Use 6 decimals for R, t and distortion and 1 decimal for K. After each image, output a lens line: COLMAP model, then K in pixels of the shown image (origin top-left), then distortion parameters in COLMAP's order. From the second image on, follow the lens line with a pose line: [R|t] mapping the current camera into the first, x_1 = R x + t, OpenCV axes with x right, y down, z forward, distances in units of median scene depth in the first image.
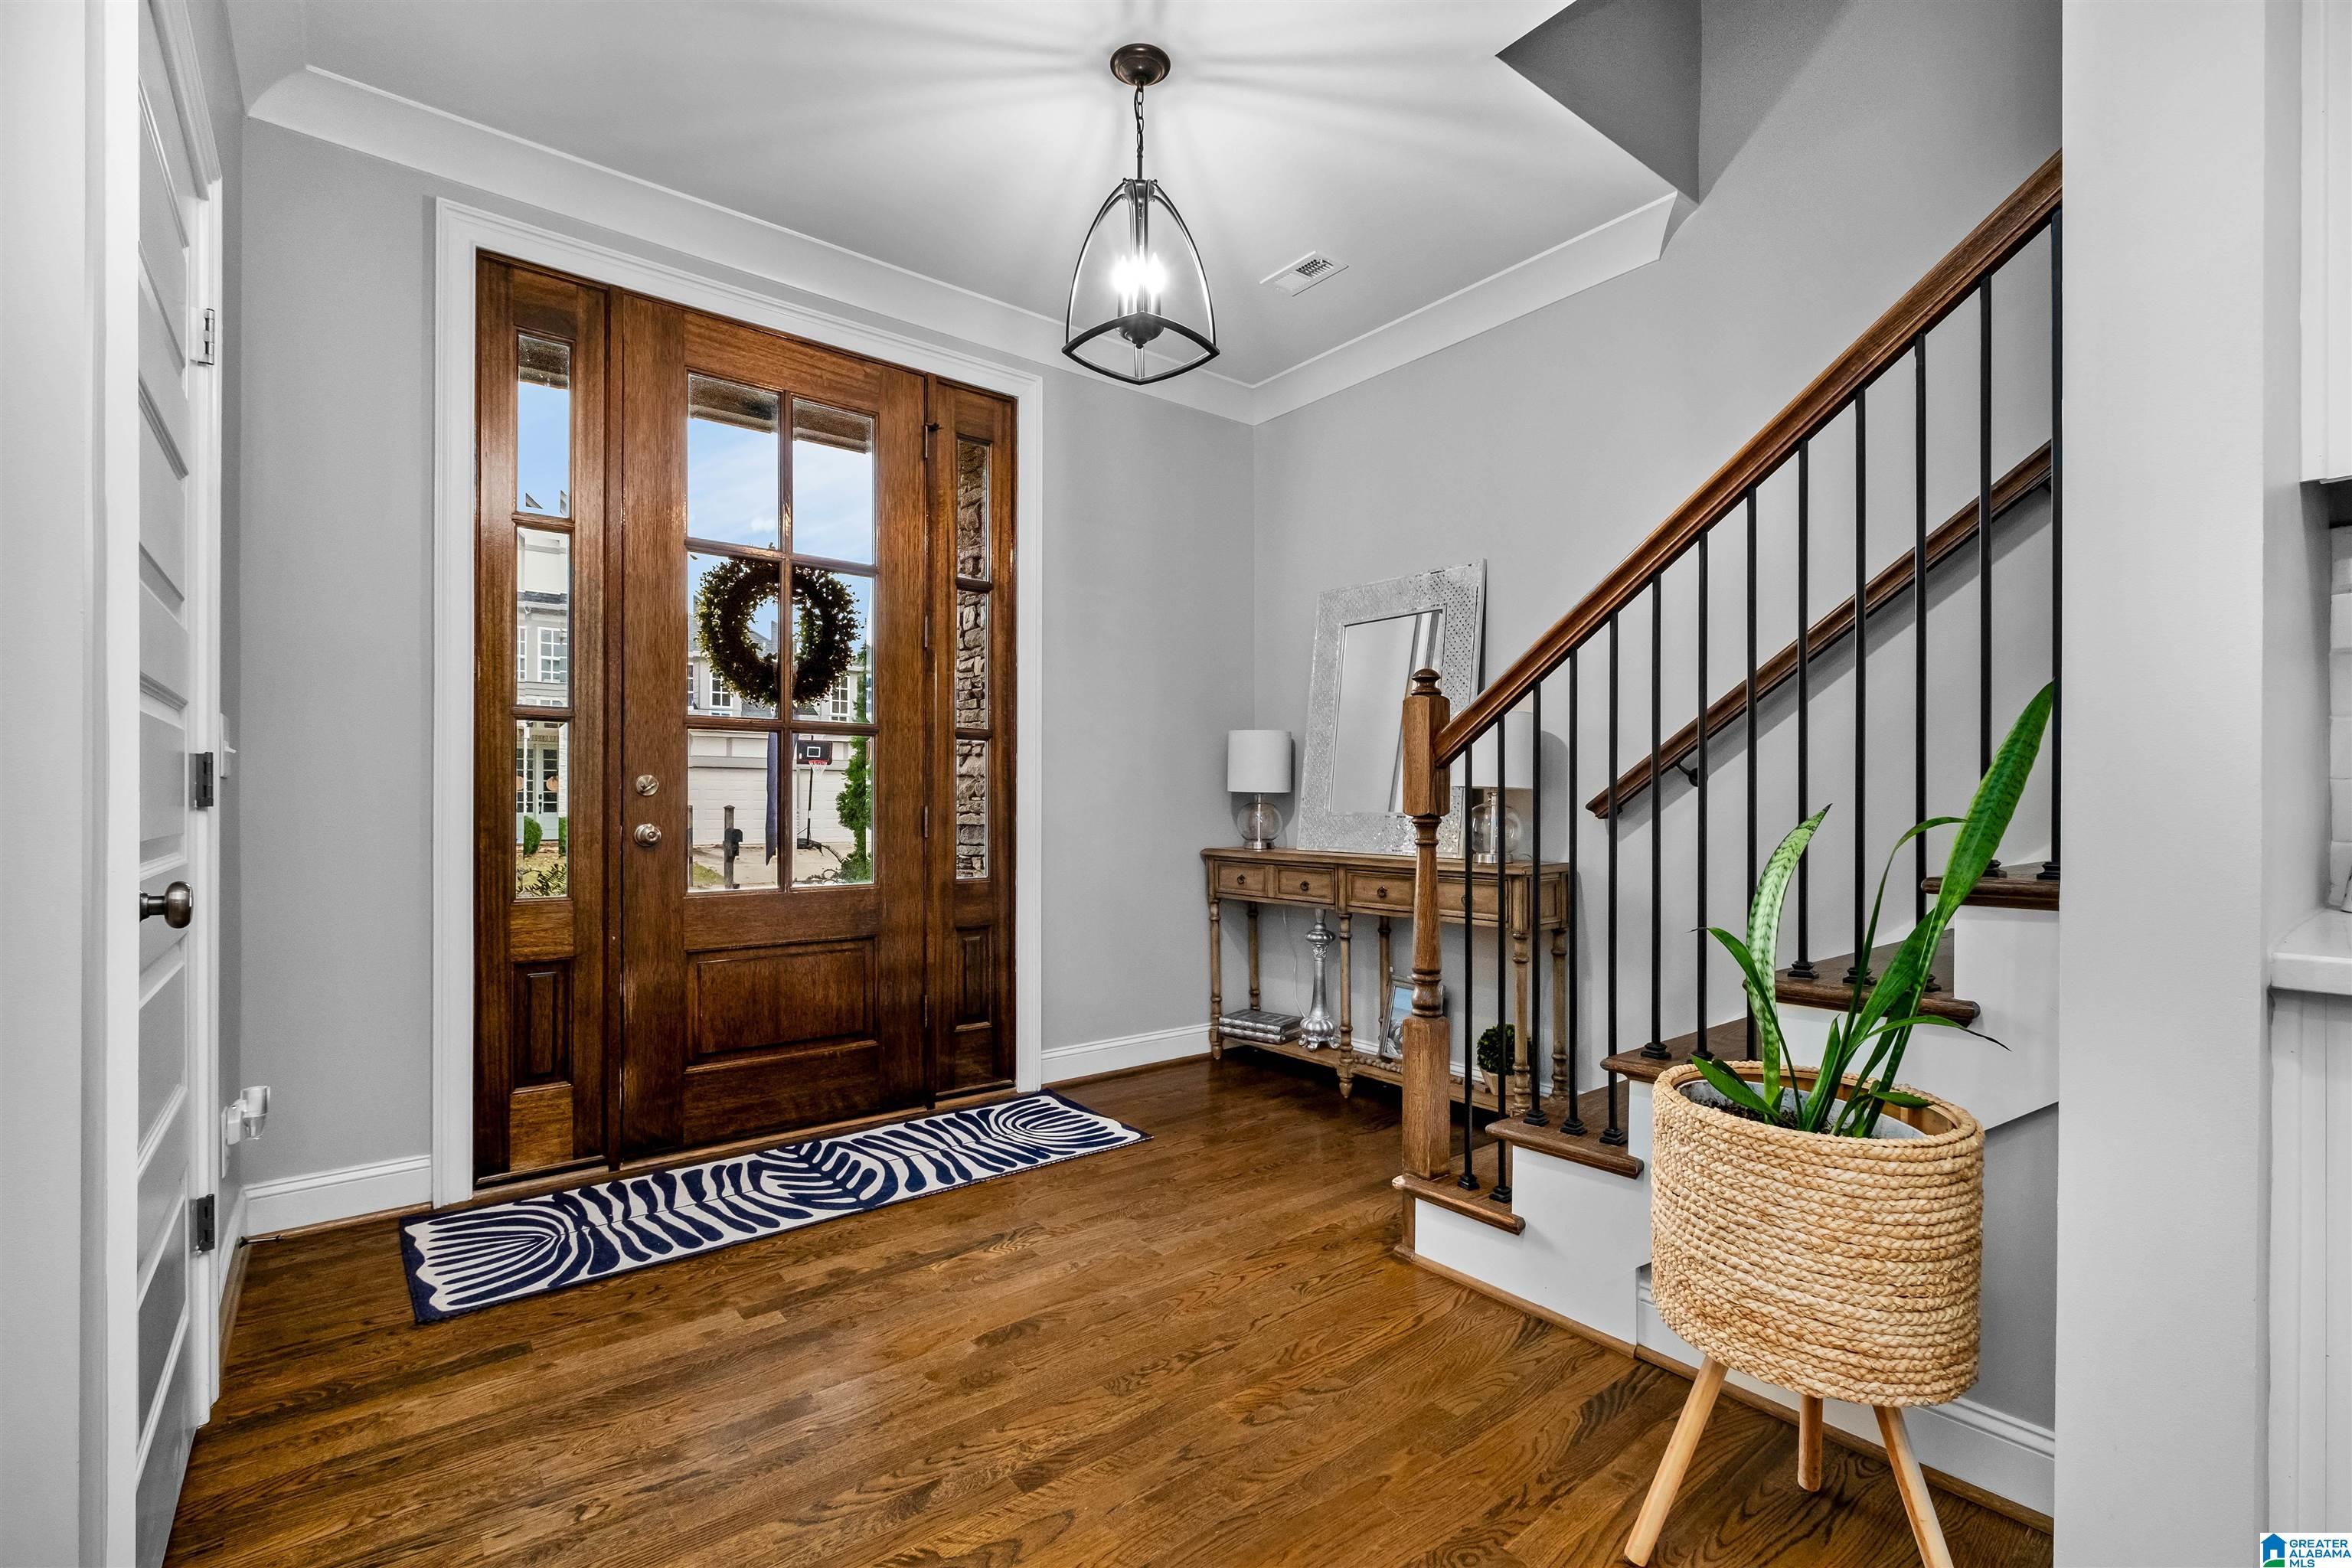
lens RADIAL K [[1051.8, 0, 1169.5], [0, 1051.8, 802.7], [0, 0, 1]] dist [-0.001909, -0.000007]
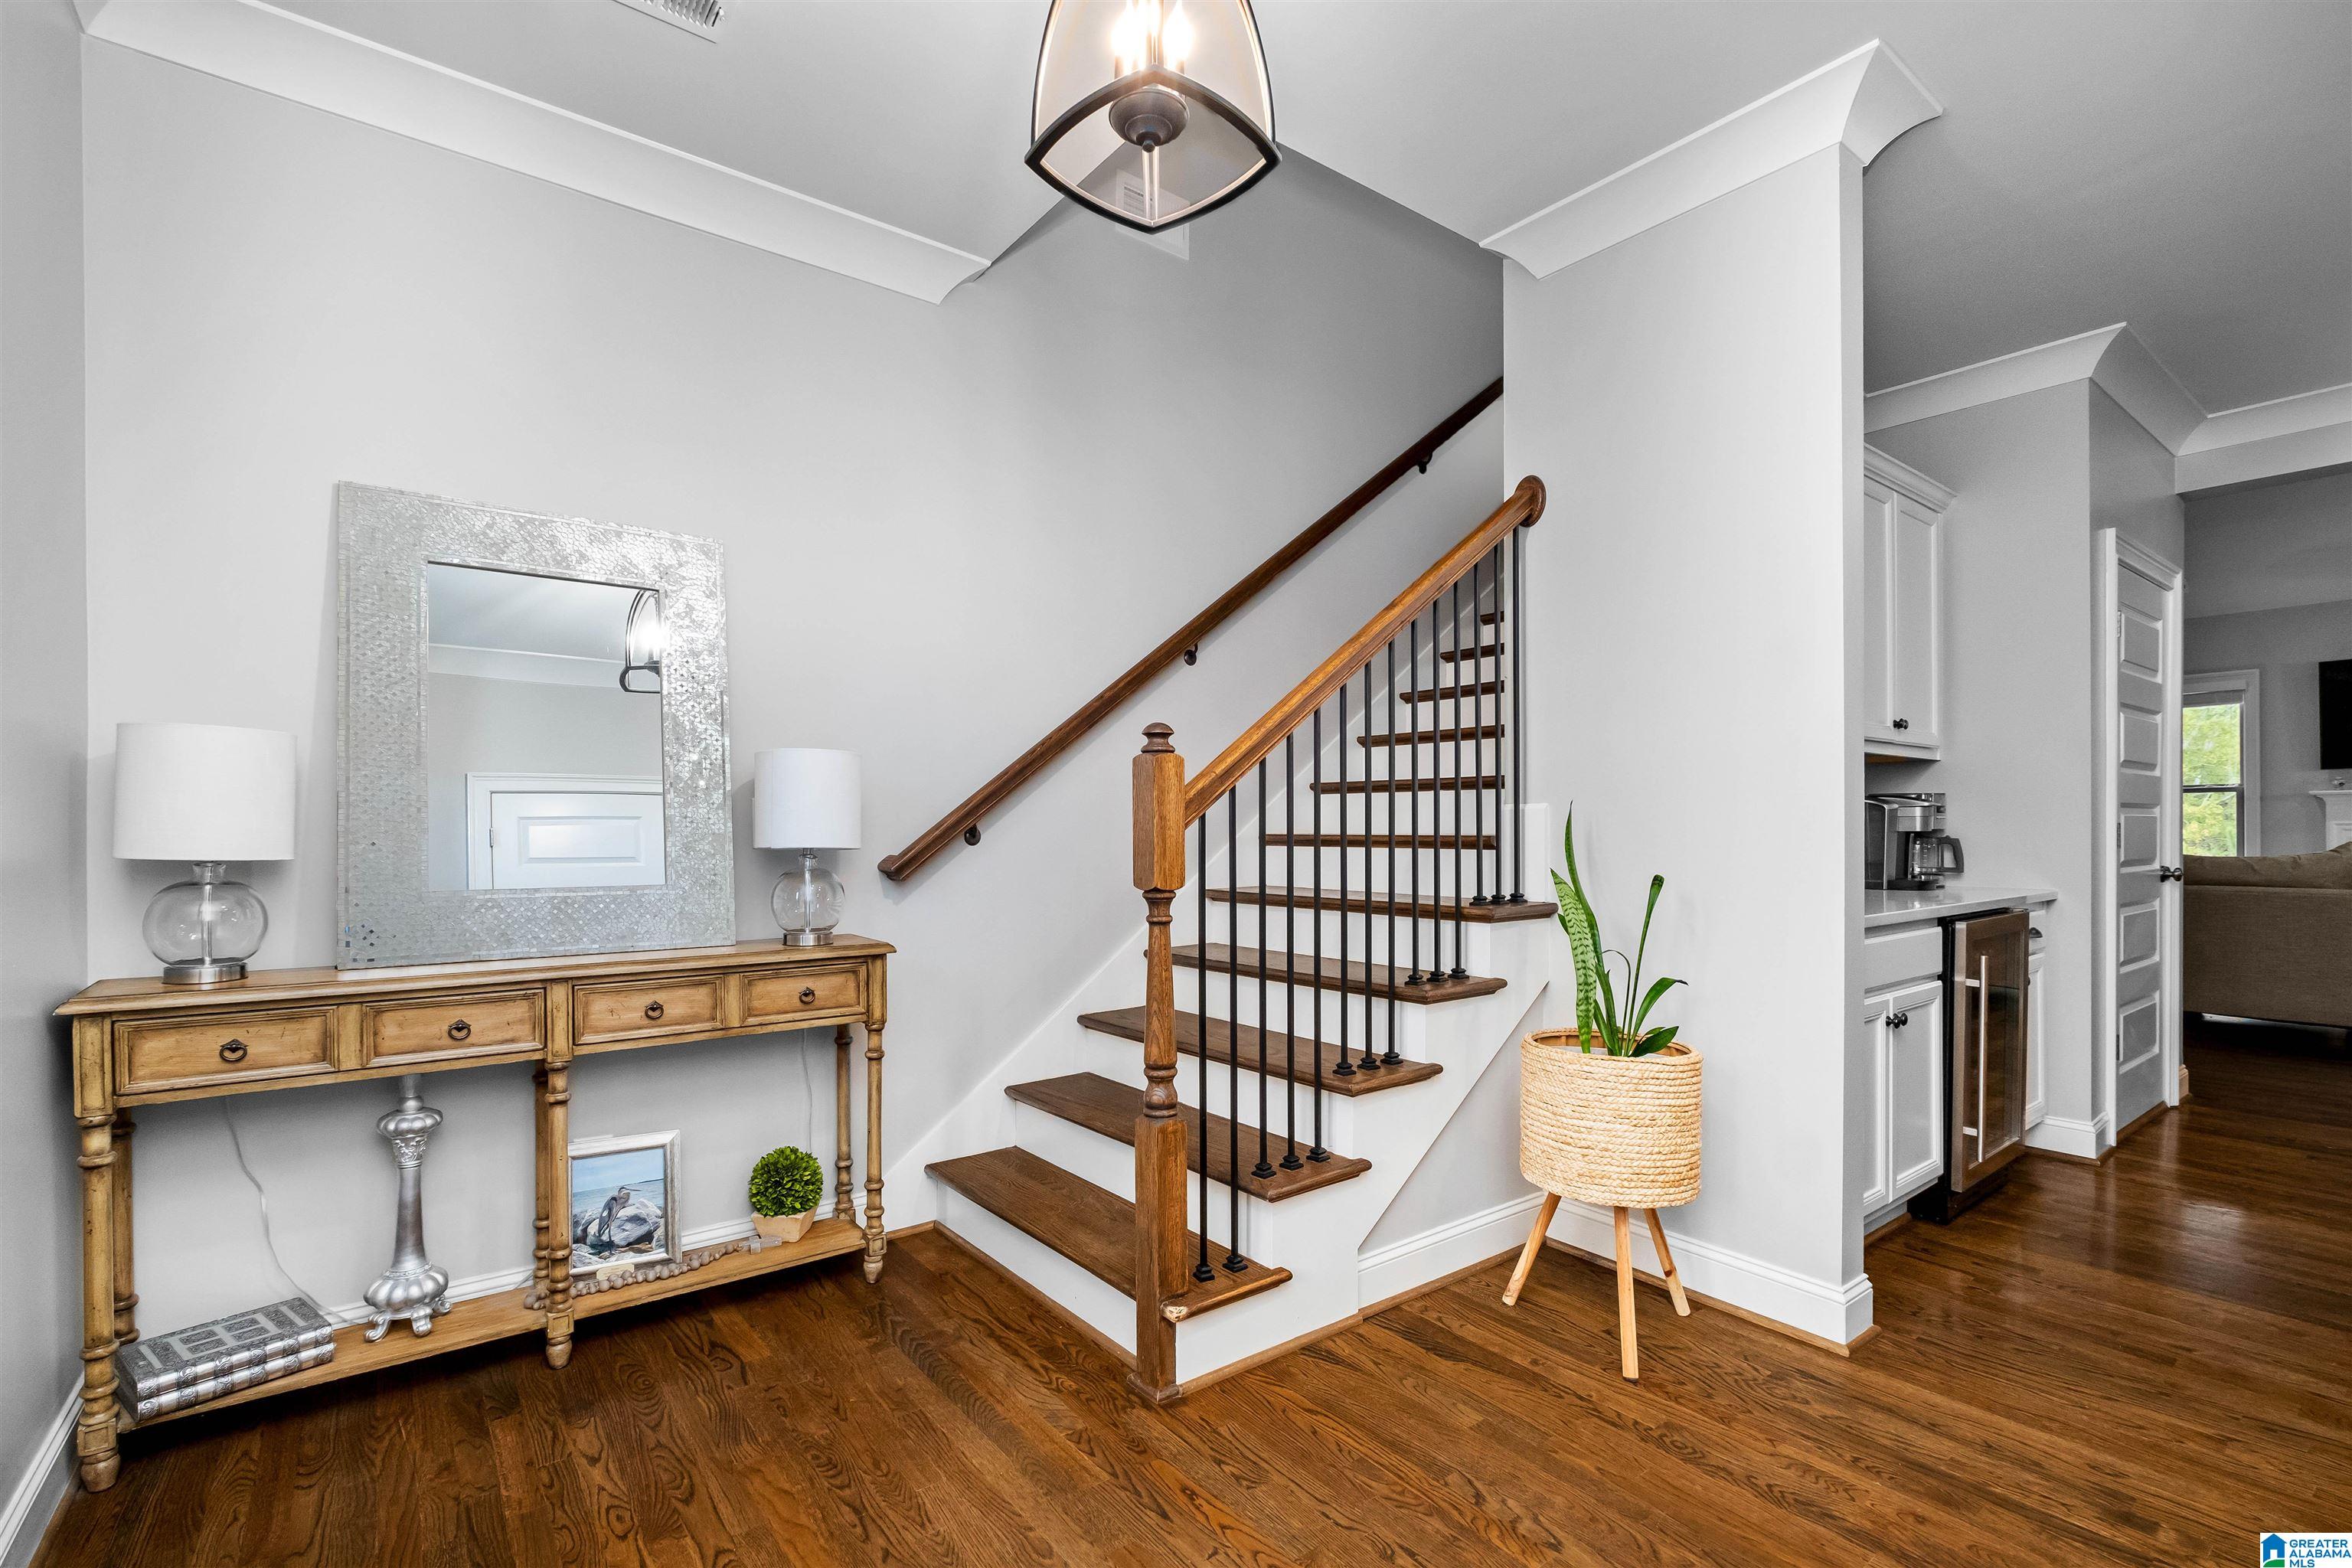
lens RADIAL K [[1051.8, 0, 1169.5], [0, 1051.8, 802.7], [0, 0, 1]] dist [-0.001909, -0.000007]
pose [[0.016807, 0.016818, 0.999717, -0.626735], [-0.001486, 0.999858, -0.016796, -0.045721], [-0.999858, -0.001204, 0.016830, 0.940981]]
